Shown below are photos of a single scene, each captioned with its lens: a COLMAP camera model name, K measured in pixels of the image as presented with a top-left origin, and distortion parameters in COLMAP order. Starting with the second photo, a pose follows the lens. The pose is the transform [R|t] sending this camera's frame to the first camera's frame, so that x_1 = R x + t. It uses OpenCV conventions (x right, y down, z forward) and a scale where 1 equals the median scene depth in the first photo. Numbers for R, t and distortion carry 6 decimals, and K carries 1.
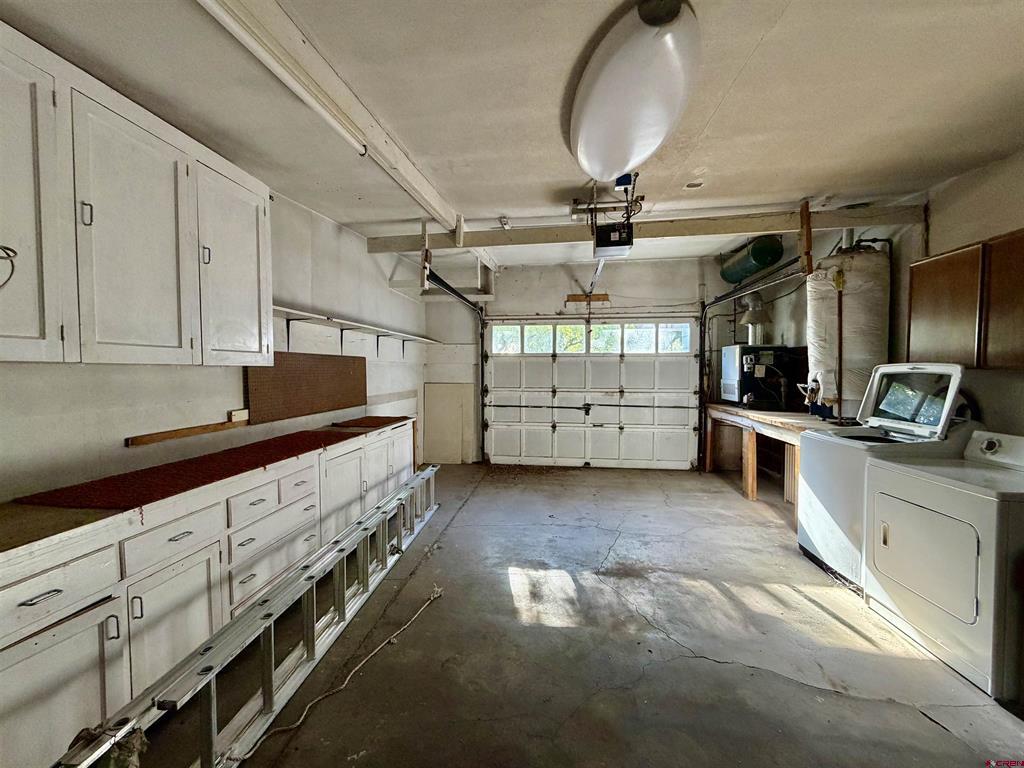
lens RADIAL K [[408.6, 0, 508.4], [0, 408.6, 384.8], [0, 0, 1]] dist [-0.000439, -0.000186]
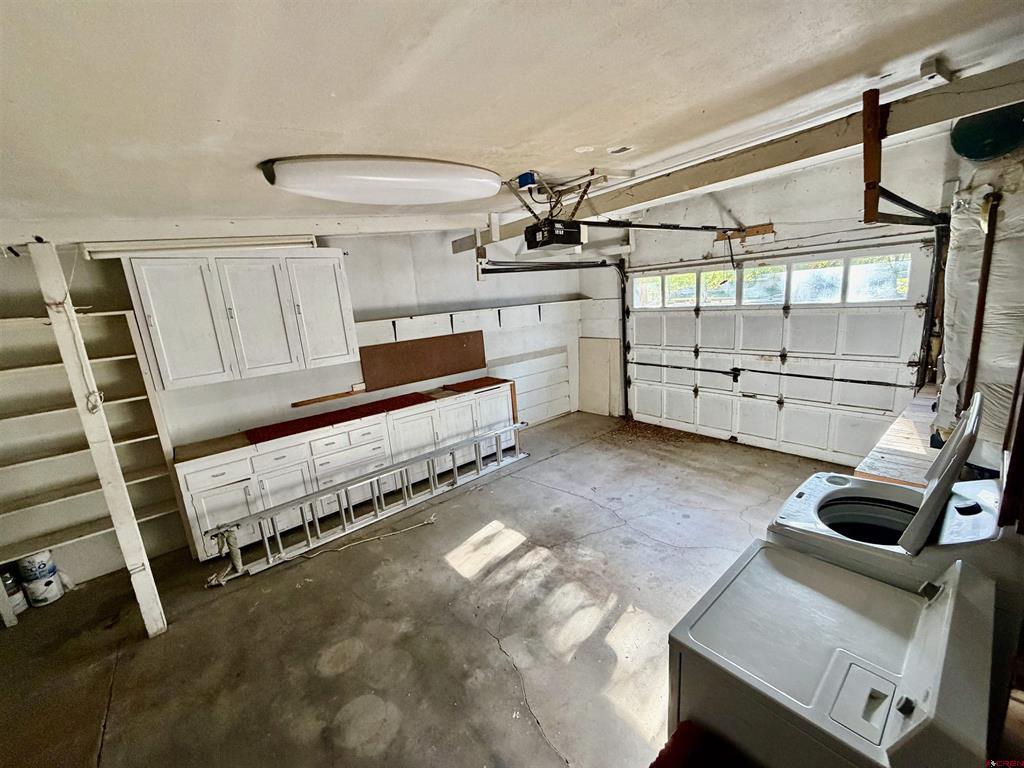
lens RADIAL K [[408.6, 0, 508.4], [0, 408.6, 384.8], [0, 0, 1]] dist [-0.000439, -0.000186]
pose [[0.726154, 0.091113, -0.681468, 0.428448], [0.051927, 0.981081, 0.186503, -0.098610], [0.685568, -0.170816, 0.707685, 0.103868]]
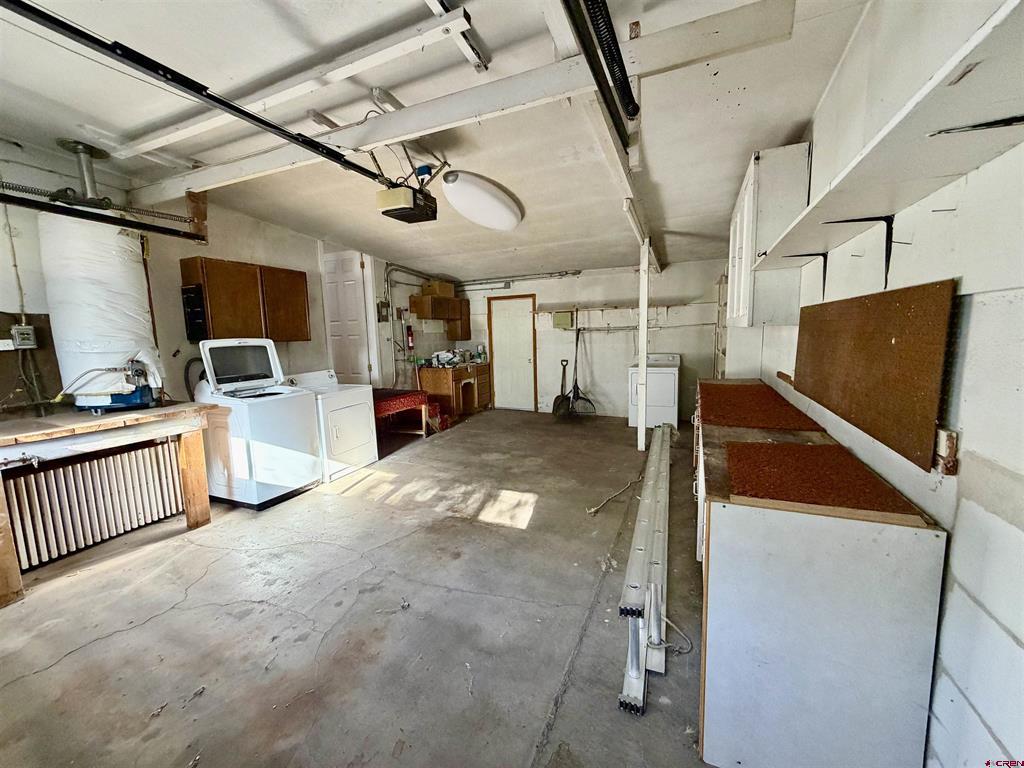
lens RADIAL K [[408.6, 0, 508.4], [0, 408.6, 384.8], [0, 0, 1]] dist [-0.000439, -0.000186]
pose [[-0.957484, -0.005305, 0.288439, -0.126069], [0.041569, 0.986860, 0.156140, -0.037303], [-0.285477, 0.161492, -0.944682, 0.966820]]
